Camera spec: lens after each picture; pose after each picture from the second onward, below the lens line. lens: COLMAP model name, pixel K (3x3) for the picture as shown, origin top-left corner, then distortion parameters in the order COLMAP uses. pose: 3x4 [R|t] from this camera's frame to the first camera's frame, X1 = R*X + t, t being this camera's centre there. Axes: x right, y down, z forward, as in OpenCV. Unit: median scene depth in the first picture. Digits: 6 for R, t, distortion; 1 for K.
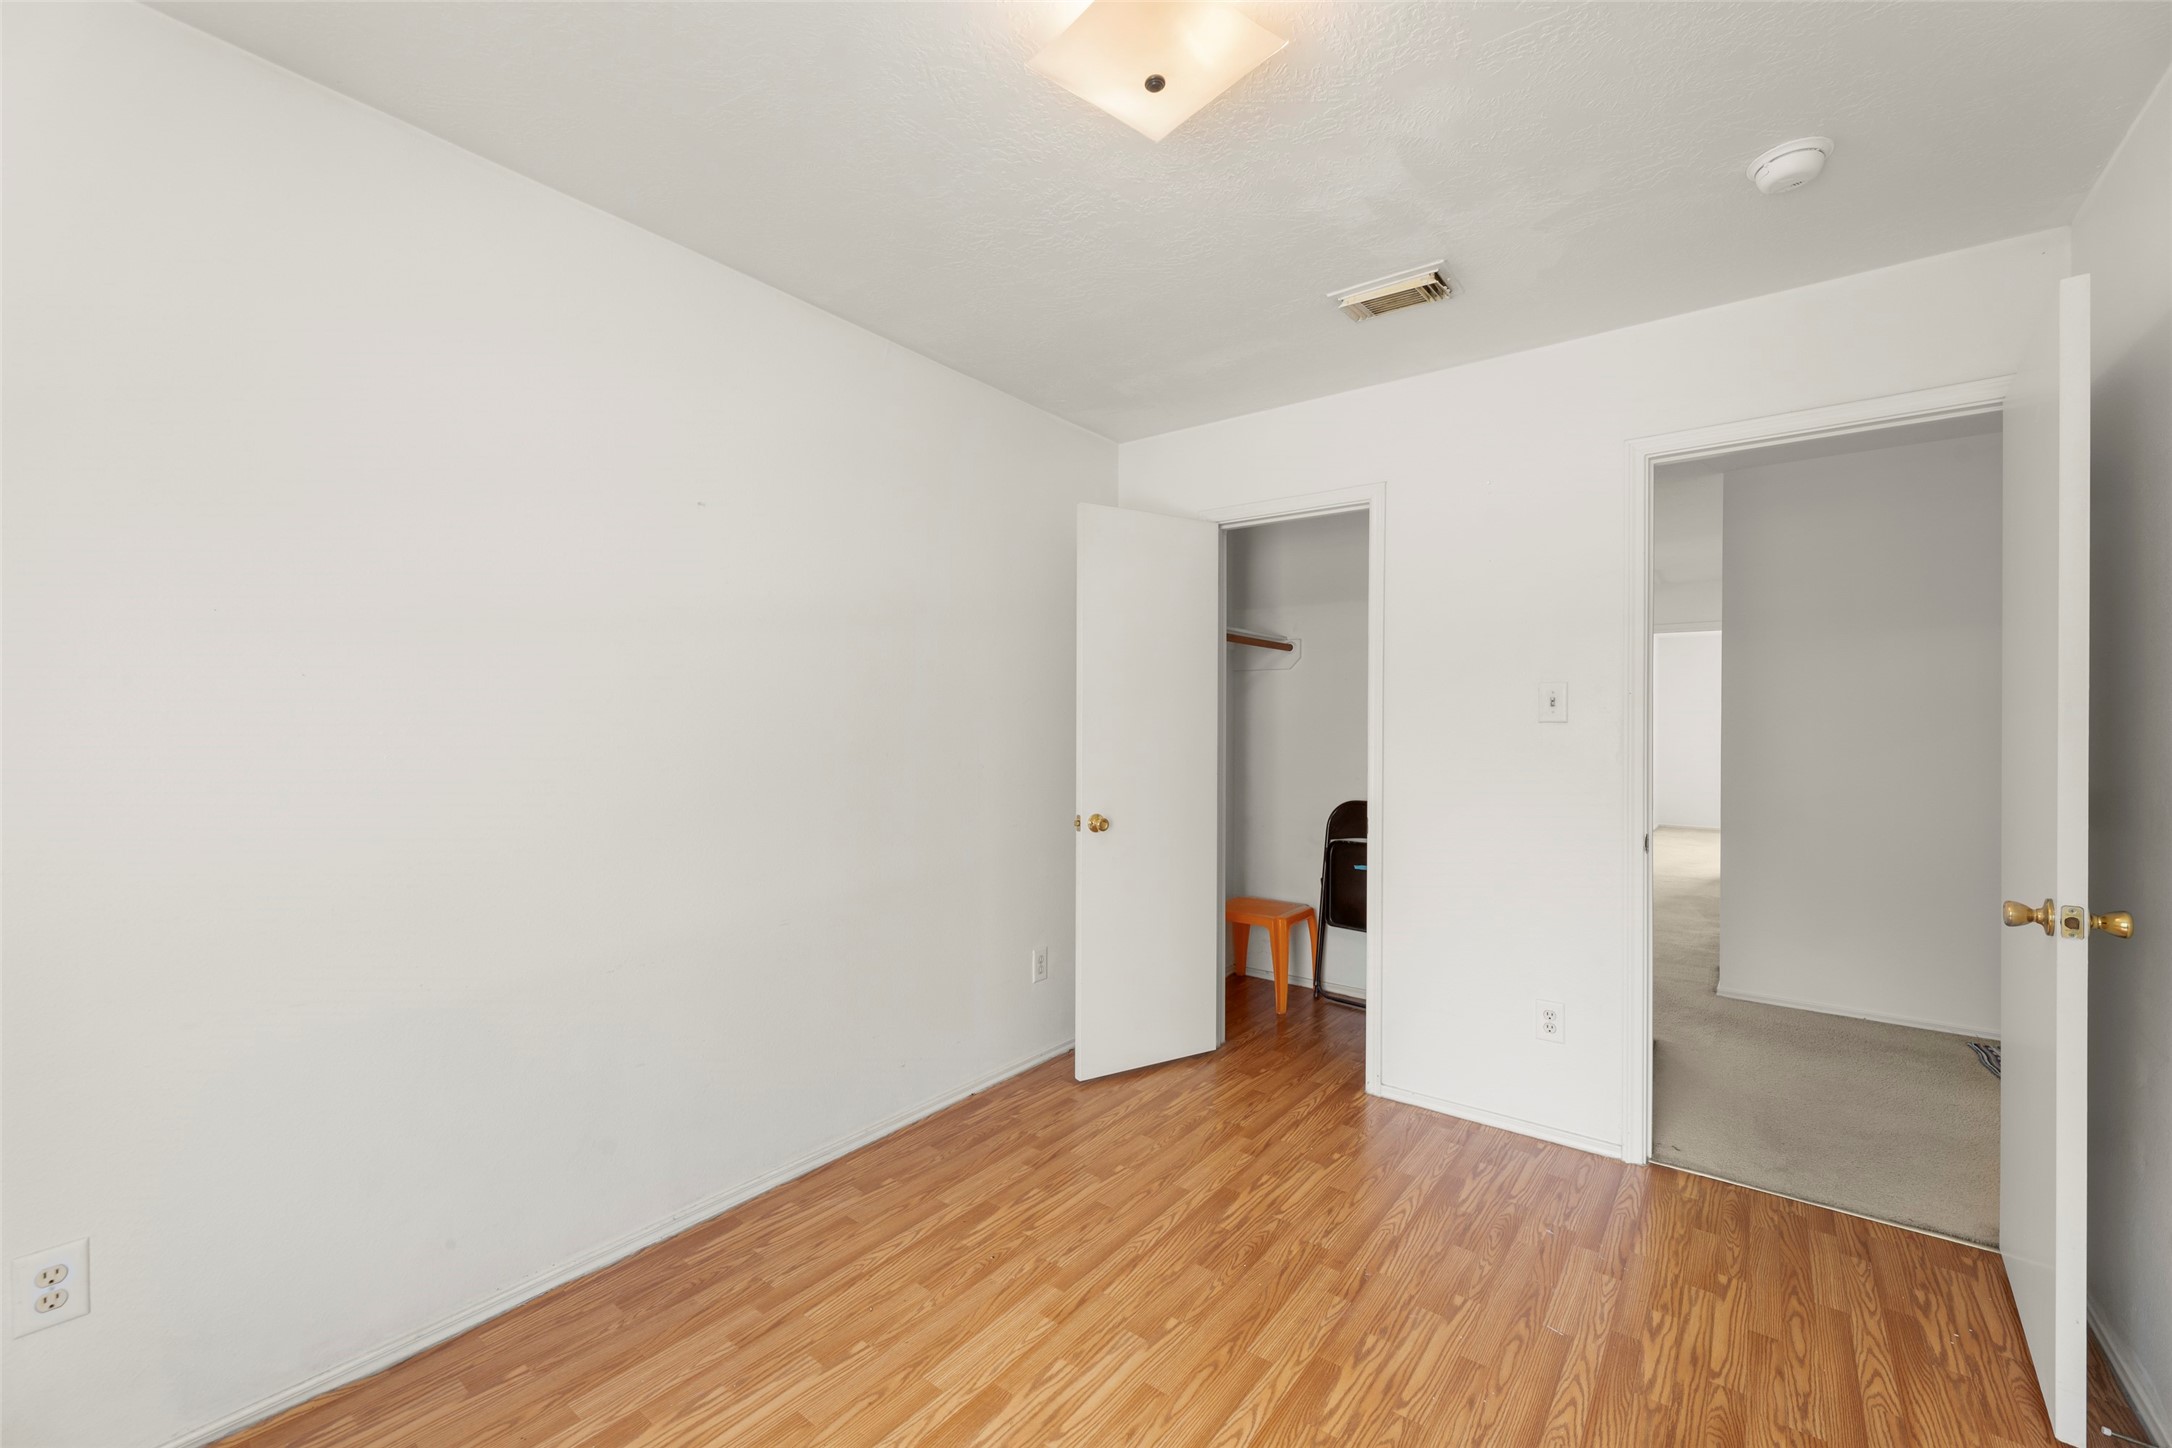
lens RADIAL K [[886.7, 0, 1077.9], [0, 886.7, 716.4], [0, 0, 1]] dist [0.000033, 0.000364]
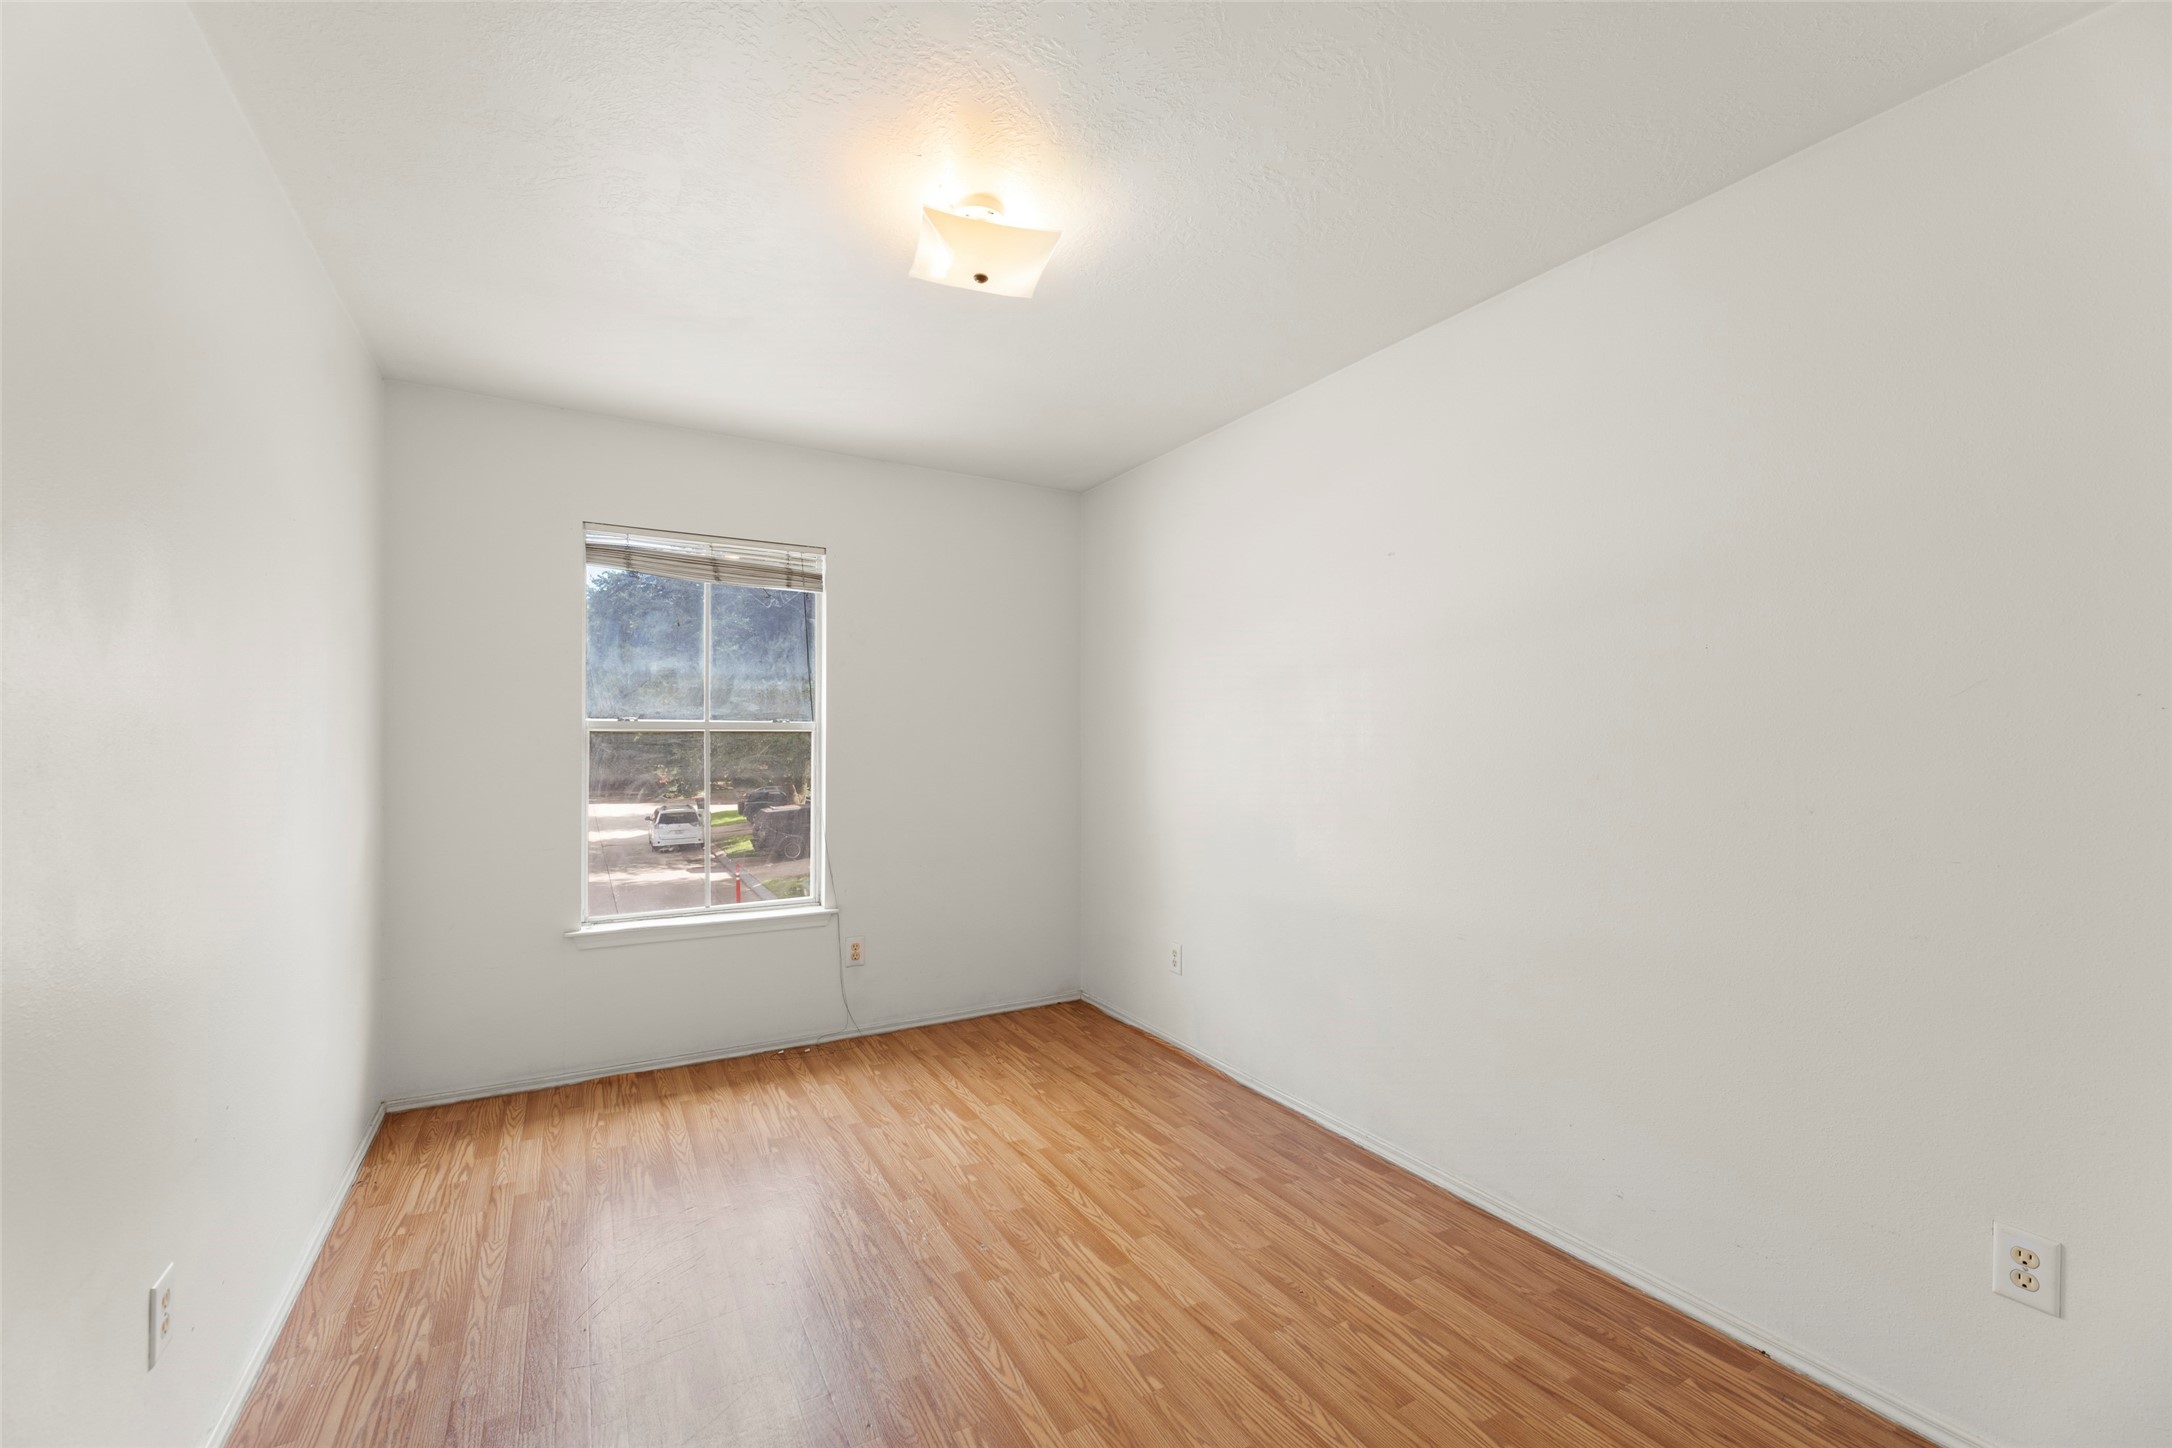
lens RADIAL K [[886.7, 0, 1095.6], [0, 886.7, 733.2], [0, 0, 1]] dist [0.000033, 0.000364]
pose [[-0.372740, -0.013116, -0.927843, 0.953838], [0.002747, 0.999880, -0.015238, 0.012787], [0.927932, -0.008229, -0.372659, 1.229951]]
